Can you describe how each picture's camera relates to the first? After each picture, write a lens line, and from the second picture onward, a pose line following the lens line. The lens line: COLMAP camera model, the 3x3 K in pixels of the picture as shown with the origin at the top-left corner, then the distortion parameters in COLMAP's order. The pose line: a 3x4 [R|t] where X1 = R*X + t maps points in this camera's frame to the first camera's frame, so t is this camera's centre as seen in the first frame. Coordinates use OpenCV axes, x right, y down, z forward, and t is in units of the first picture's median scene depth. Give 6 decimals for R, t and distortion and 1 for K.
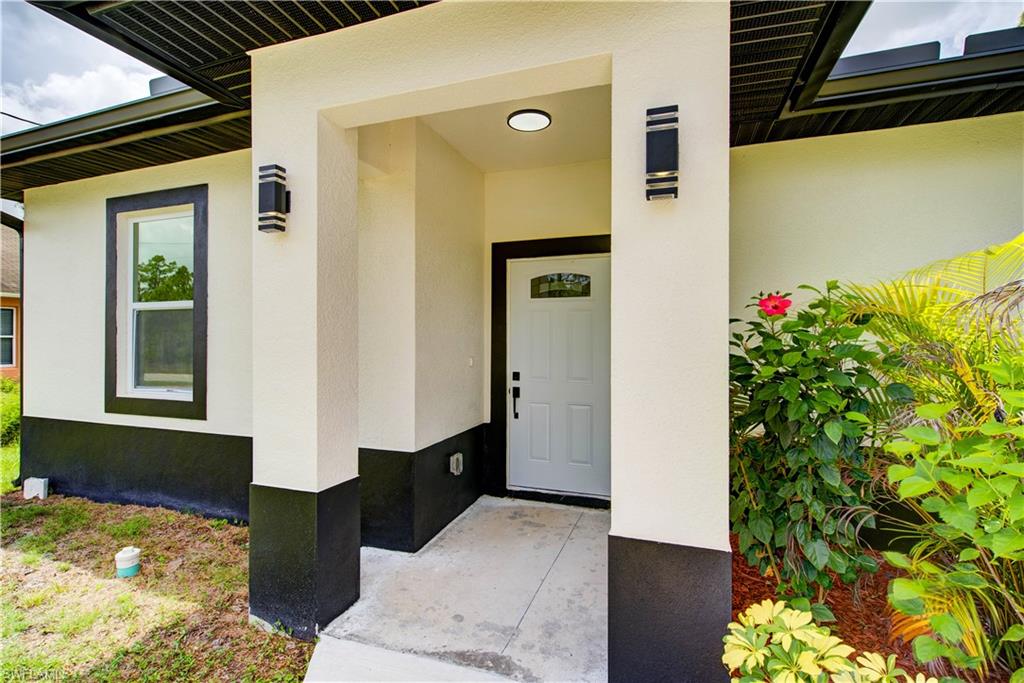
lens RADIAL K [[478.9, 0, 510.1], [0, 478.9, 339.5], [0, 0, 1]] dist [0.016944, -0.000818]
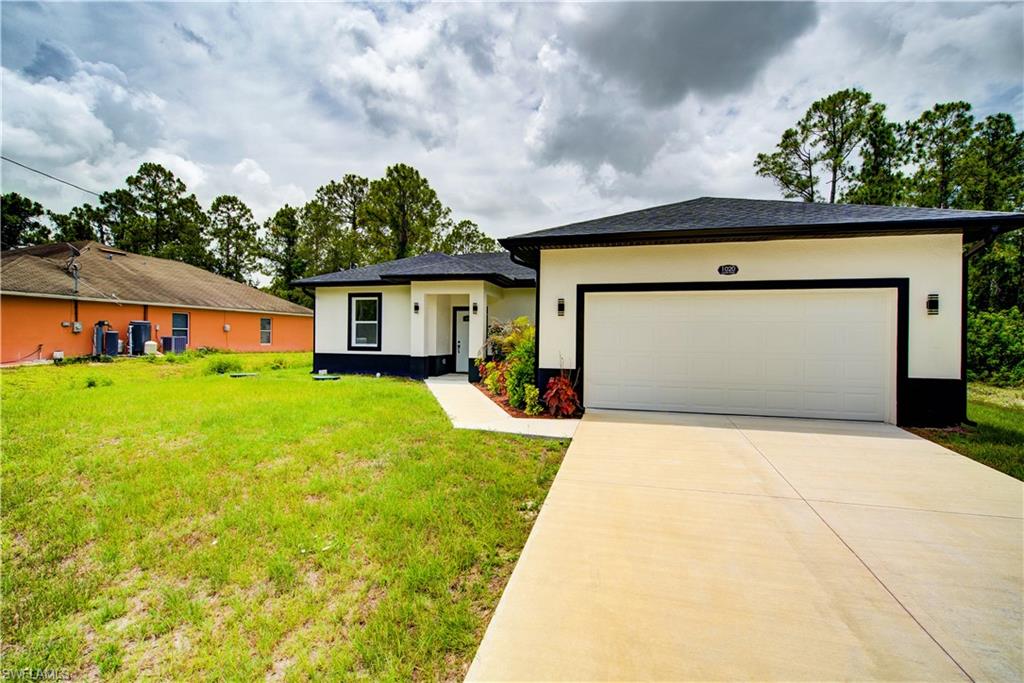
lens RADIAL K [[478.9, 0, 514.5], [0, 478.9, 339.8], [0, 0, 1]] dist [0.016944, -0.000818]
pose [[0.996999, 0.001911, 0.077396, 0.152272], [-0.002504, 0.999968, 0.007569, 0.035934], [-0.077379, -0.007740, 0.996972, -2.772542]]
